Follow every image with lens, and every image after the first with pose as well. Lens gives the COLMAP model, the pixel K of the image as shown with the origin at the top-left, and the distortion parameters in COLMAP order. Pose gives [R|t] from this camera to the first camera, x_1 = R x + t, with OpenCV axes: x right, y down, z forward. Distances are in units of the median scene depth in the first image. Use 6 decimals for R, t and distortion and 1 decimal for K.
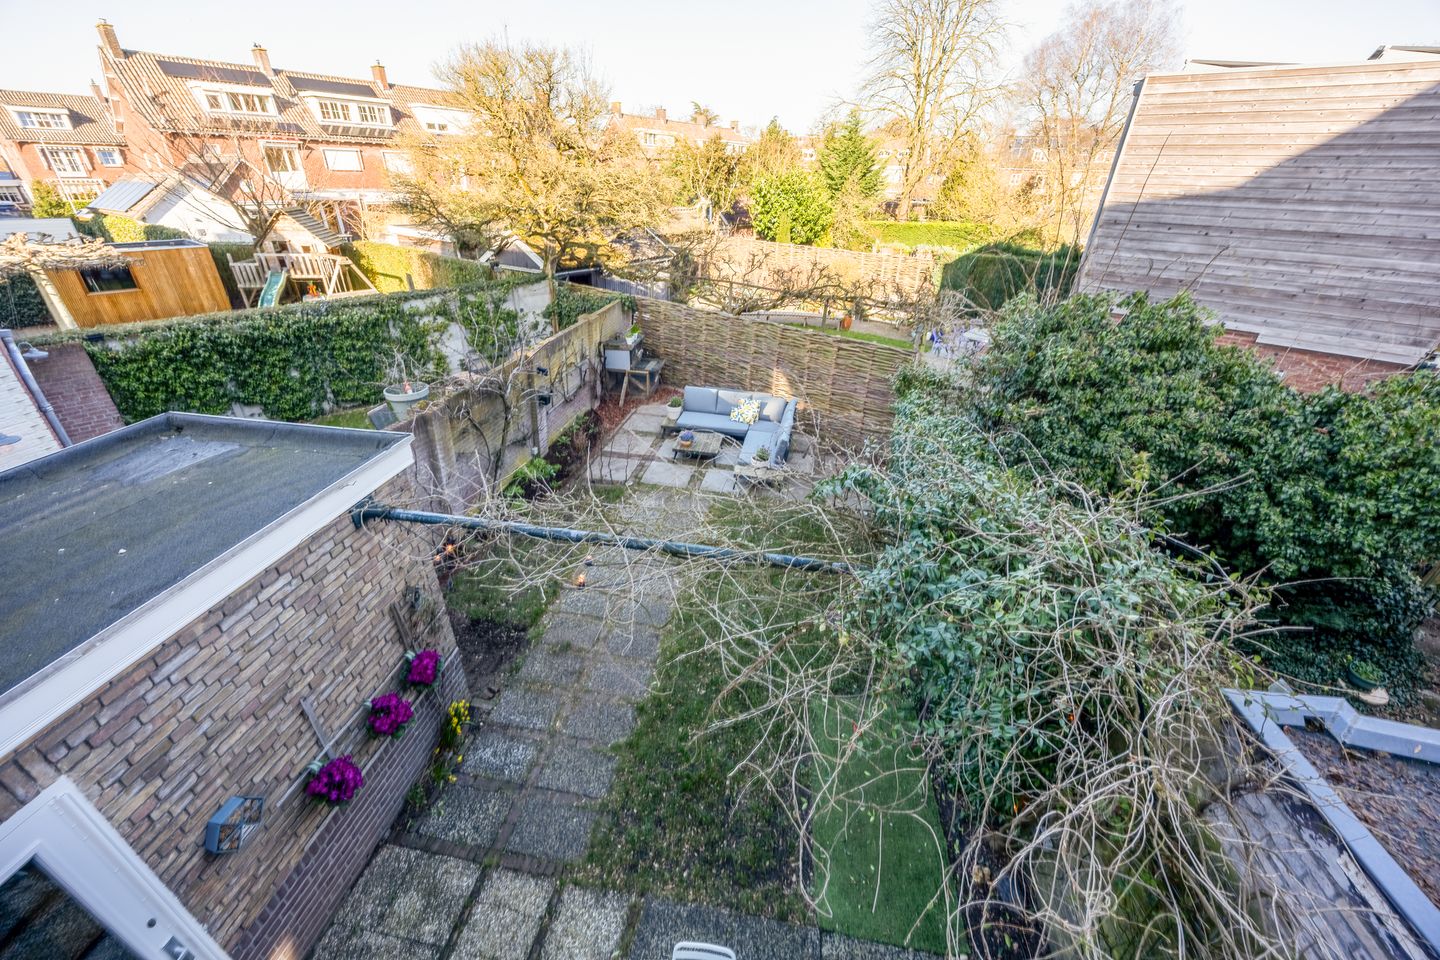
lens RADIAL K [[559.6, 0, 717.5], [0, 559.6, 485.3], [0, 0, 1]] dist [-0.002142, -0.000283]
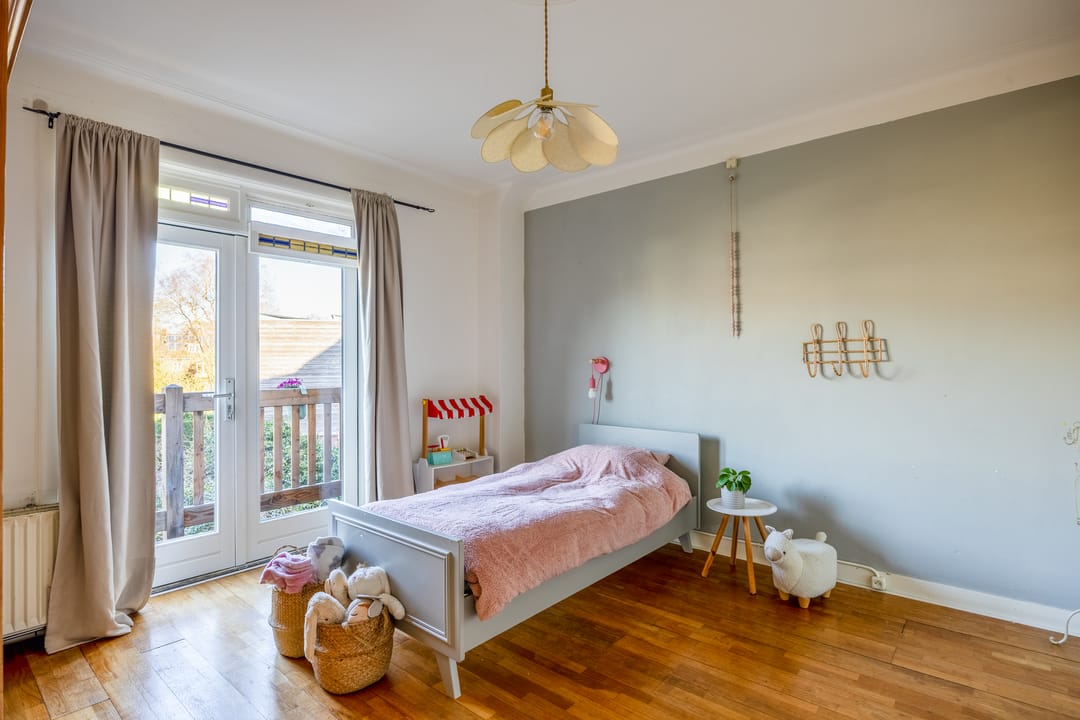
lens RADIAL K [[562.0, 0, 547.2], [0, 562.0, 360.2], [0, 0, 1]] dist [-0.007387, -0.003101]
pose [[0.521703, -0.022941, 0.852819, -0.089866], [0.434301, 0.867556, -0.242341, 0.087218], [-0.734308, 0.496810, 0.462570, -0.168053]]
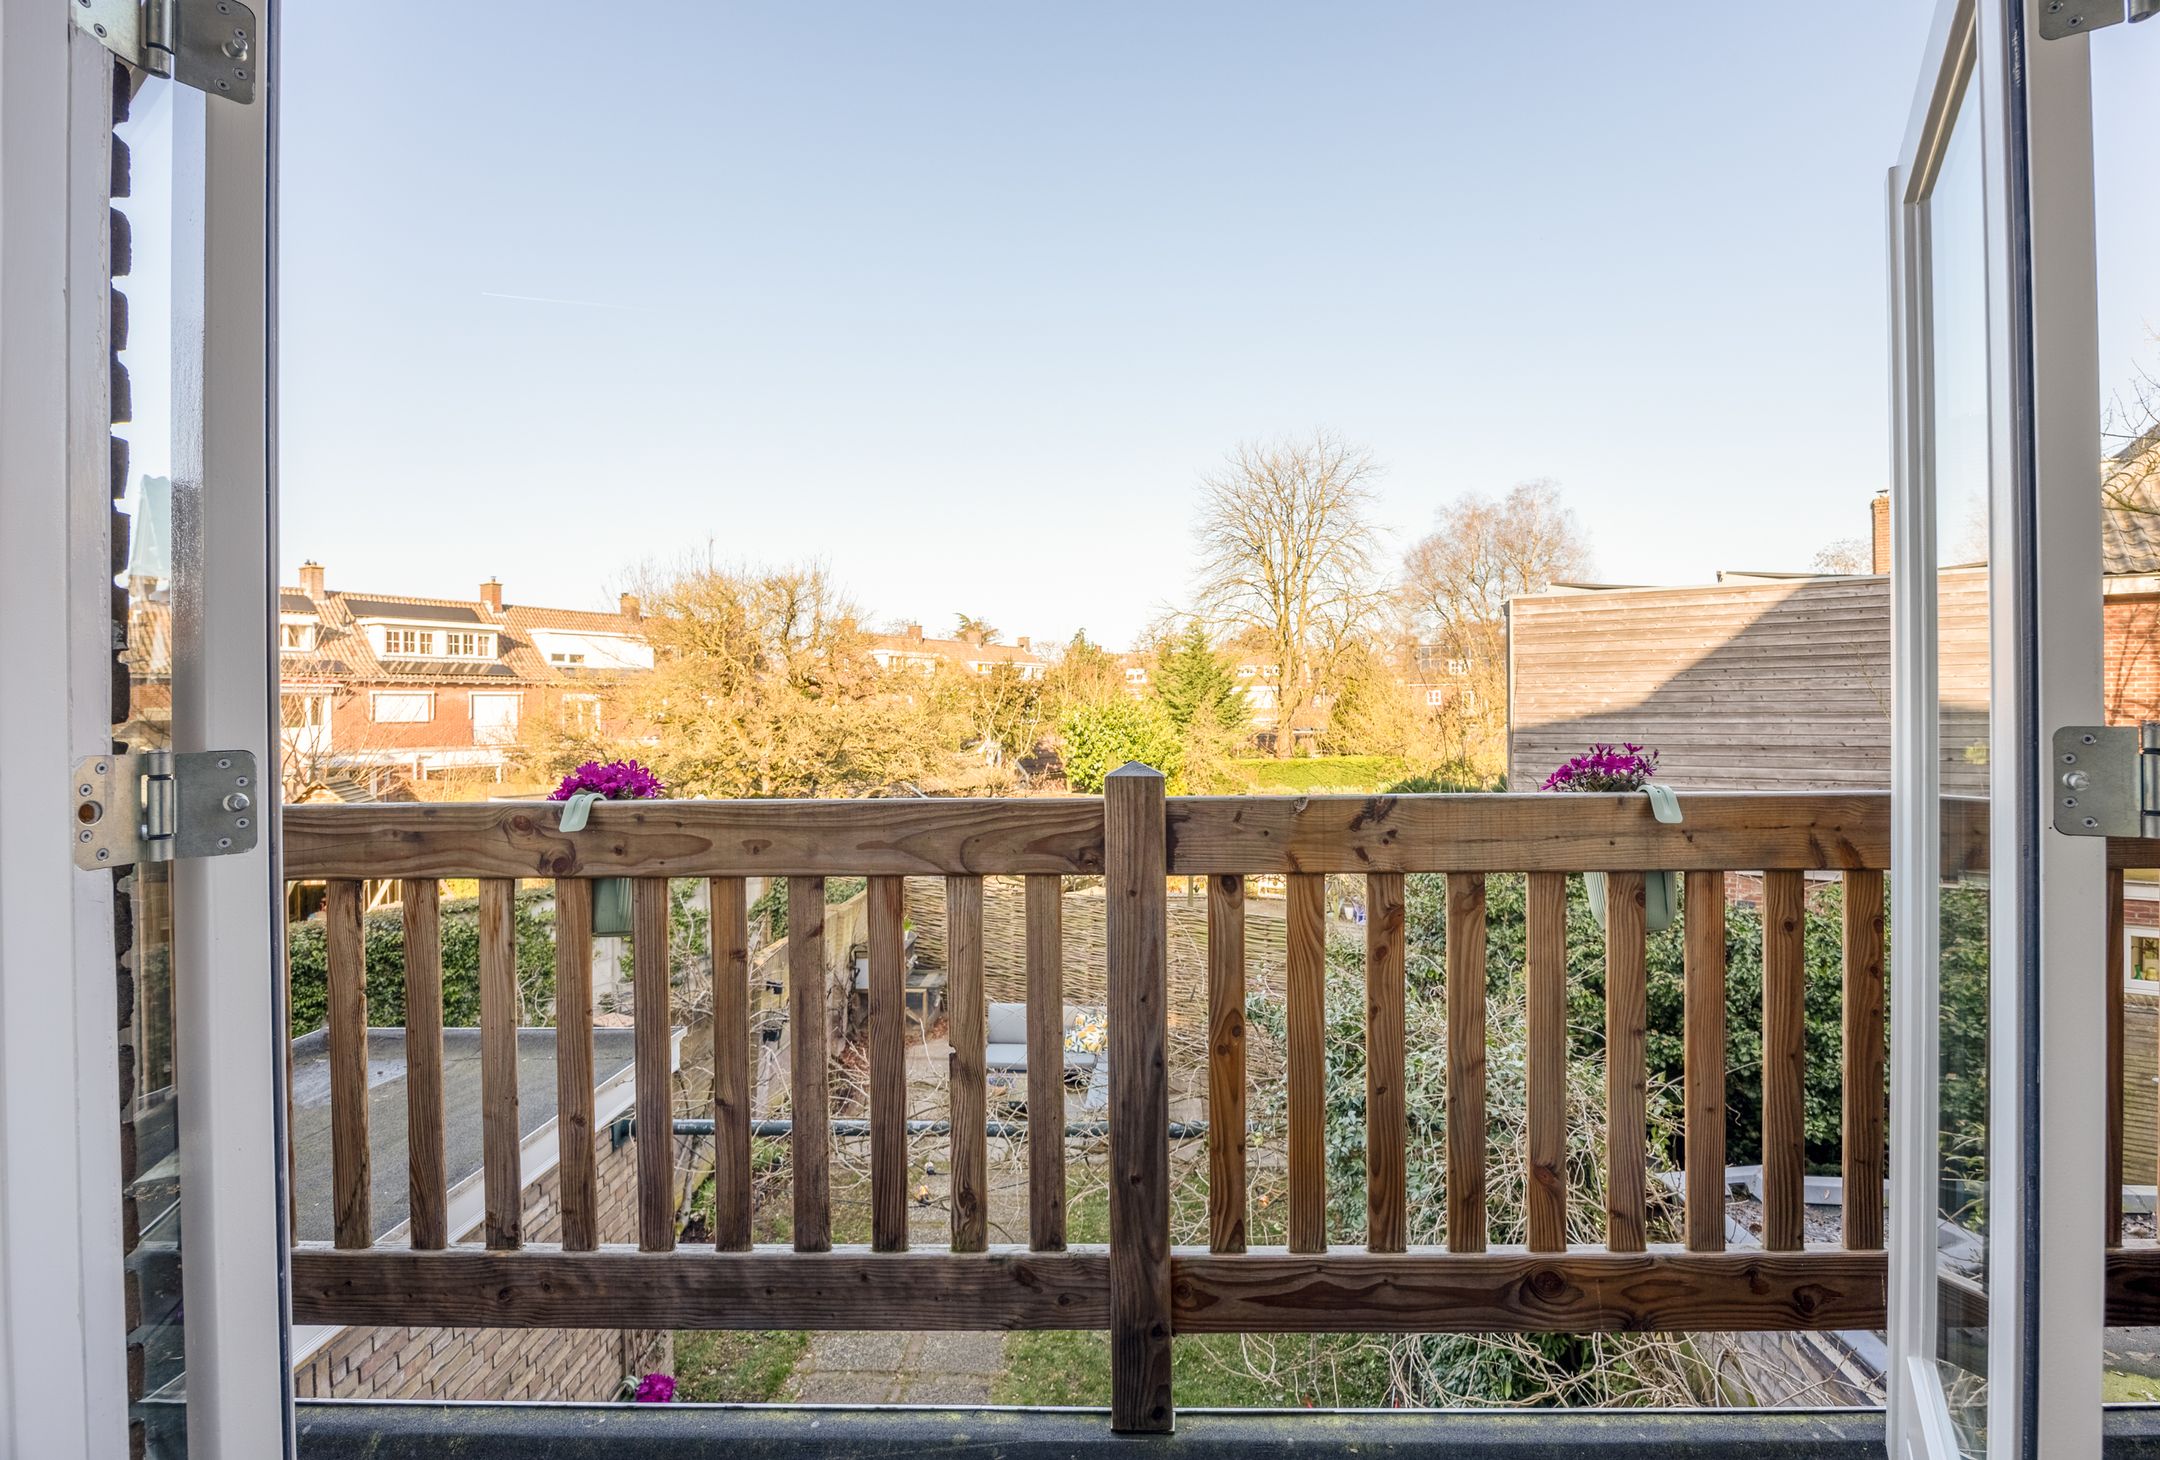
lens RADIAL K [[997.1, 0, 1116.0], [0, 997.1, 696.6], [0, 0, 1]] dist [-0.026205, -0.000192]
pose [[0.992157, -0.034586, 0.120116, -0.017551], [0.089222, 0.868967, -0.486760, 0.037886], [-0.087542, 0.493660, 0.865238, -0.075151]]
